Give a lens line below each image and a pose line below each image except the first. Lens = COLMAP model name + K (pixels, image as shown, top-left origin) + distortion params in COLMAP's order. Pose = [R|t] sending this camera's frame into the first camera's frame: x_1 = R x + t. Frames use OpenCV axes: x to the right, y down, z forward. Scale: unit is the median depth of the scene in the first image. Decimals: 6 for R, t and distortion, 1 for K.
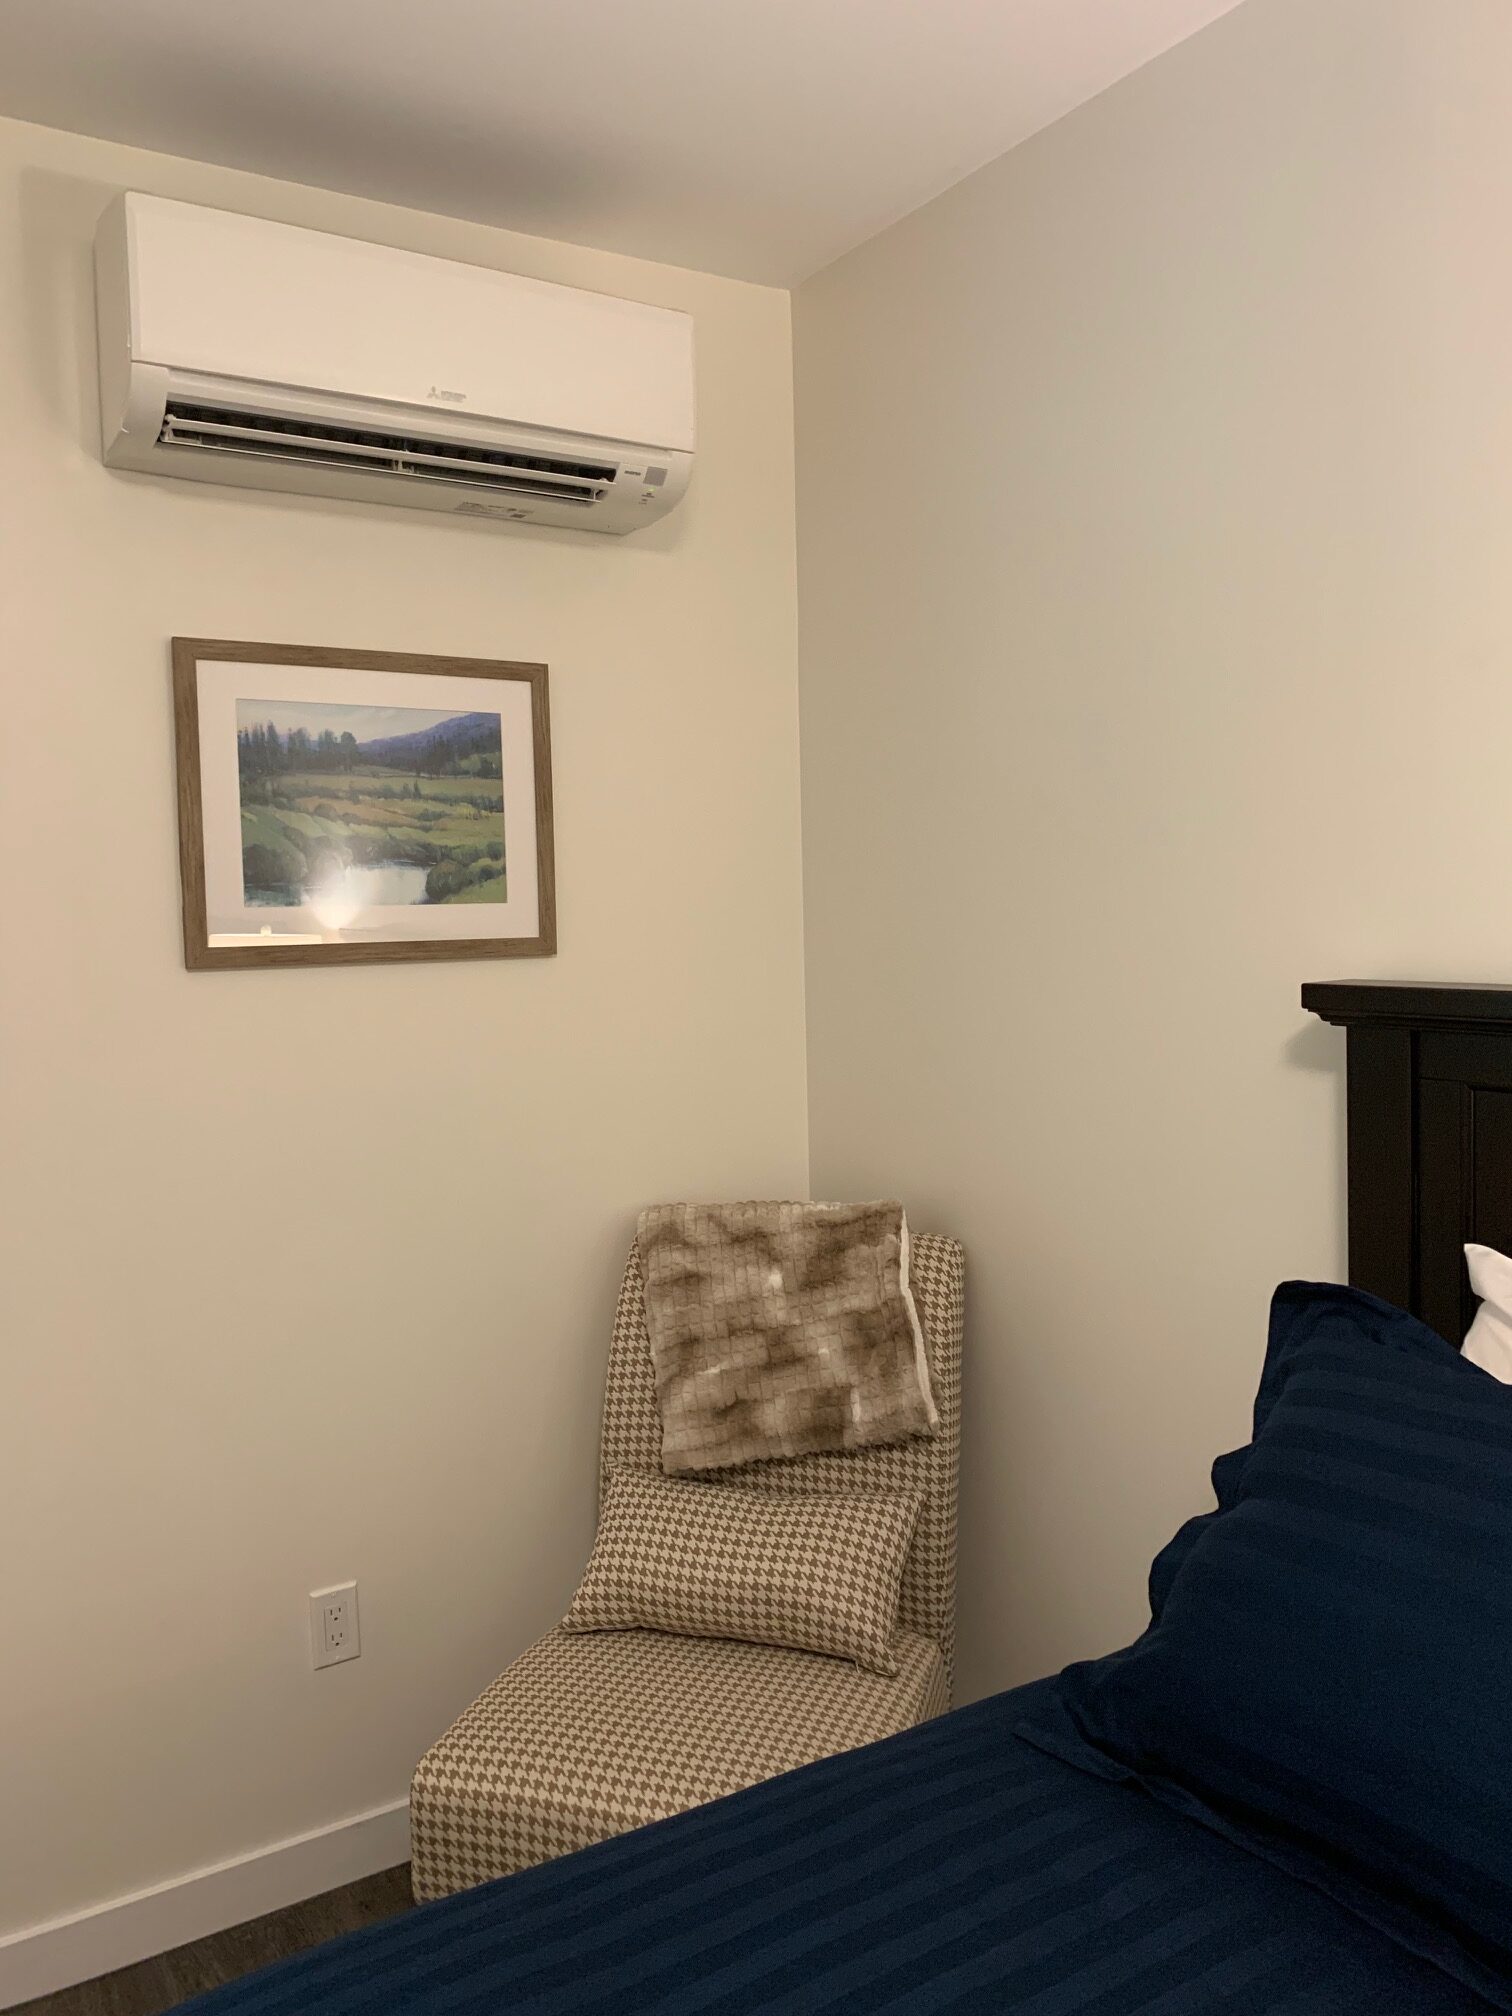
lens RADIAL K [[1553.1, 0, 745.1], [0, 1553.1, 1015.3], [0, 0, 1]] dist [0.043995, -0.023730]
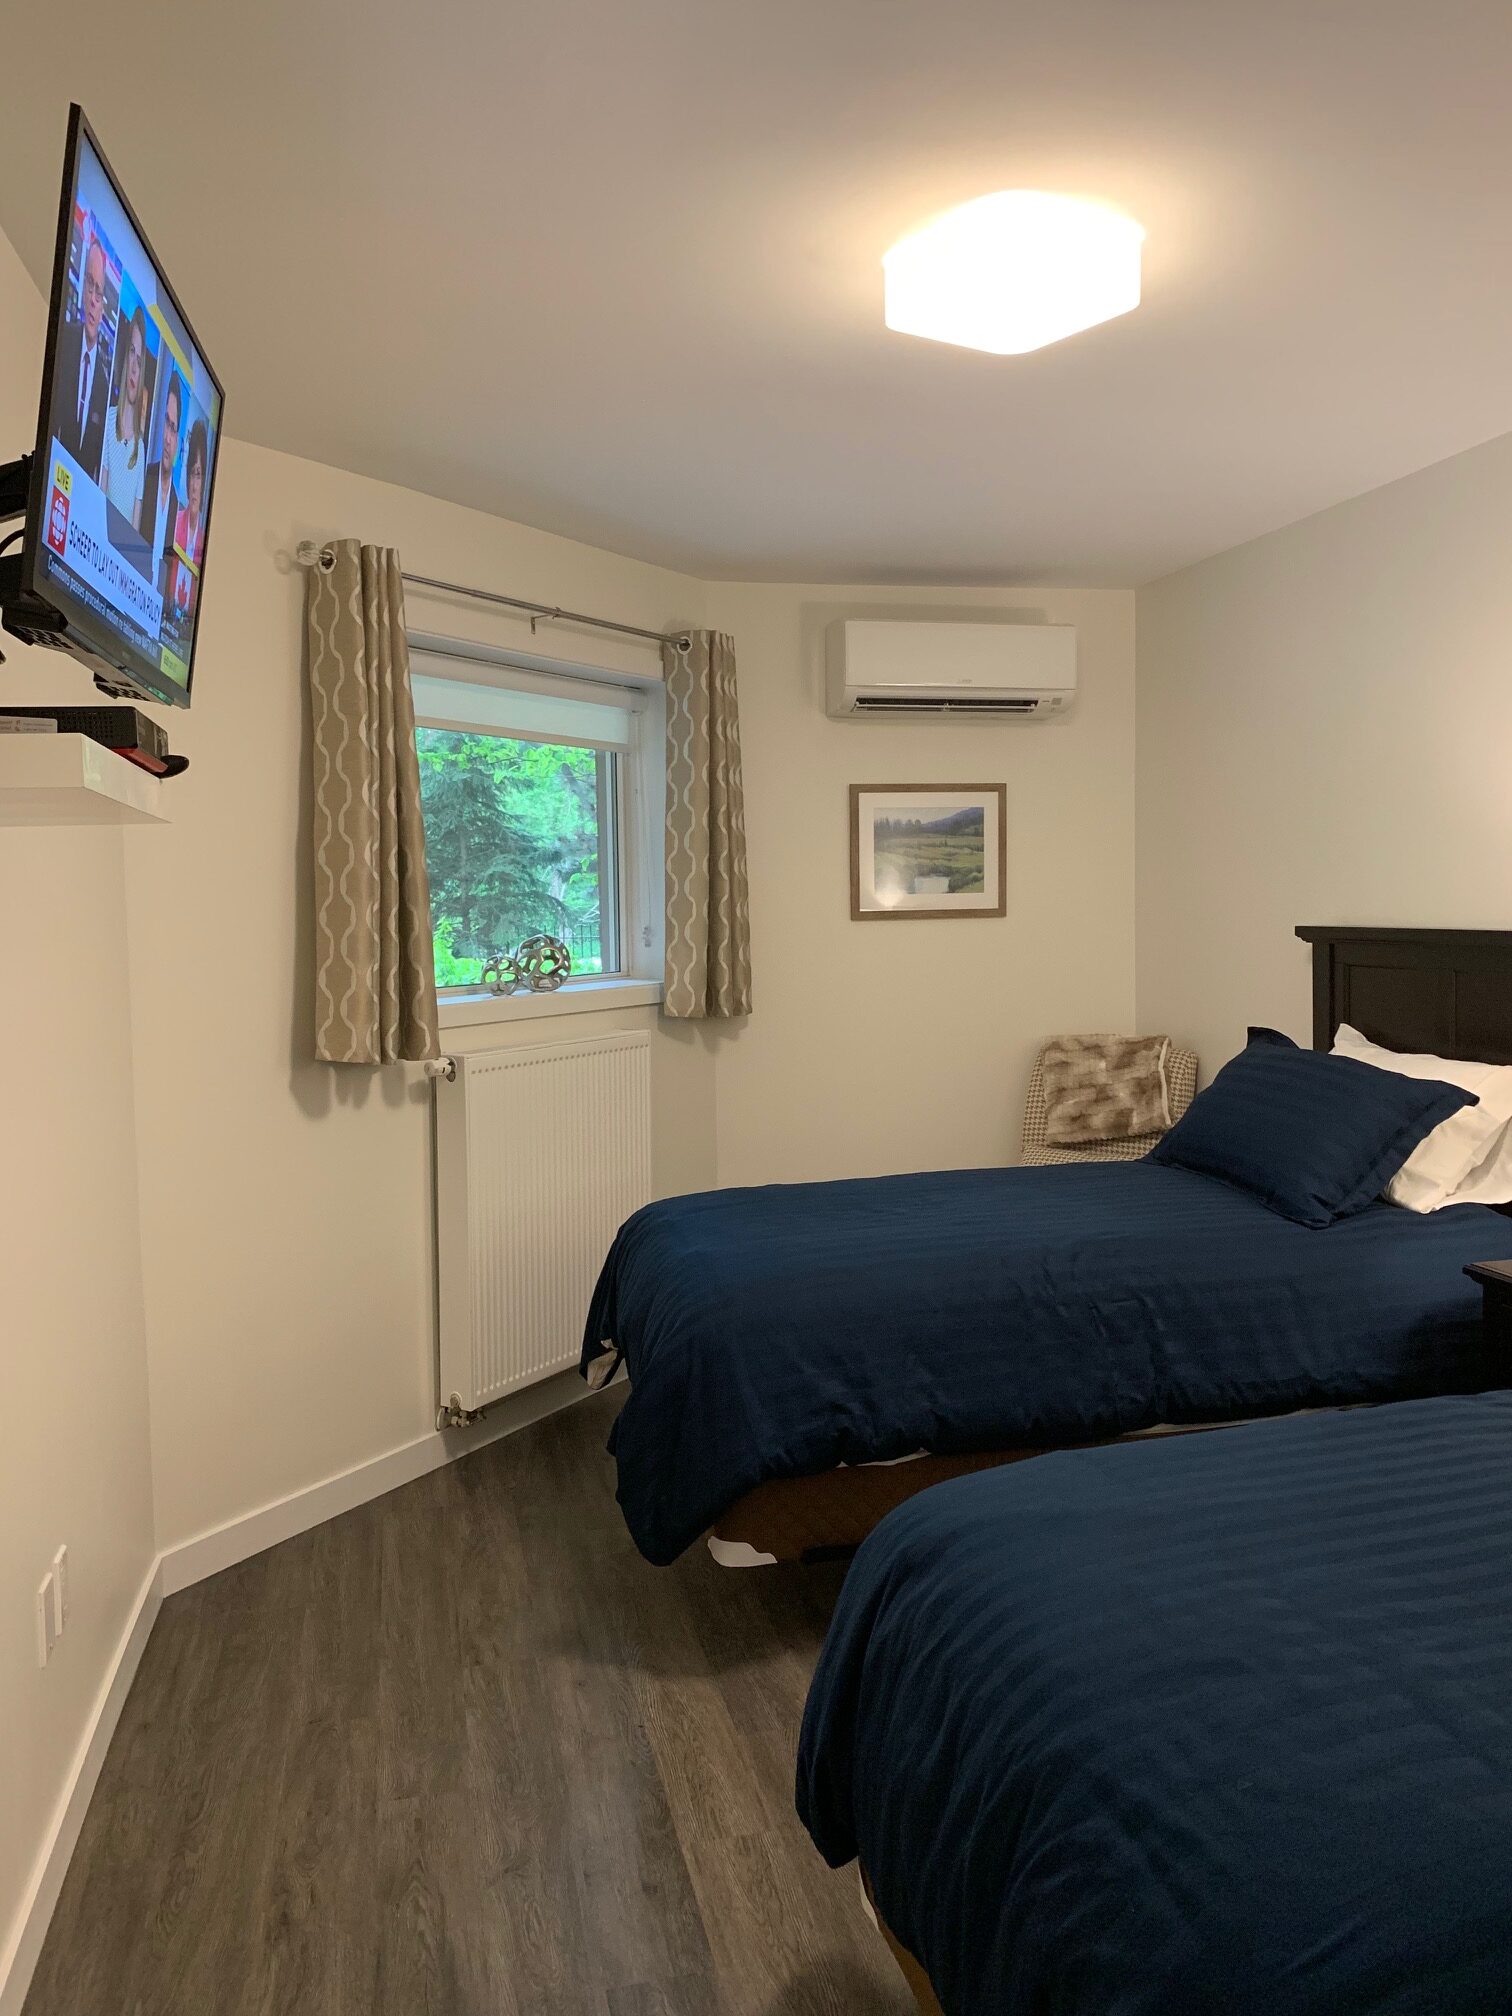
lens RADIAL K [[1553.1, 0, 735.1], [0, 1553.1, 1004.2], [0, 0, 1]] dist [0.043995, -0.023730]
pose [[0.951657, 0.025126, -0.306132, 0.199680], [-0.024040, 0.999684, 0.007321, 0.082147], [0.306219, 0.000393, 0.951961, -1.271062]]
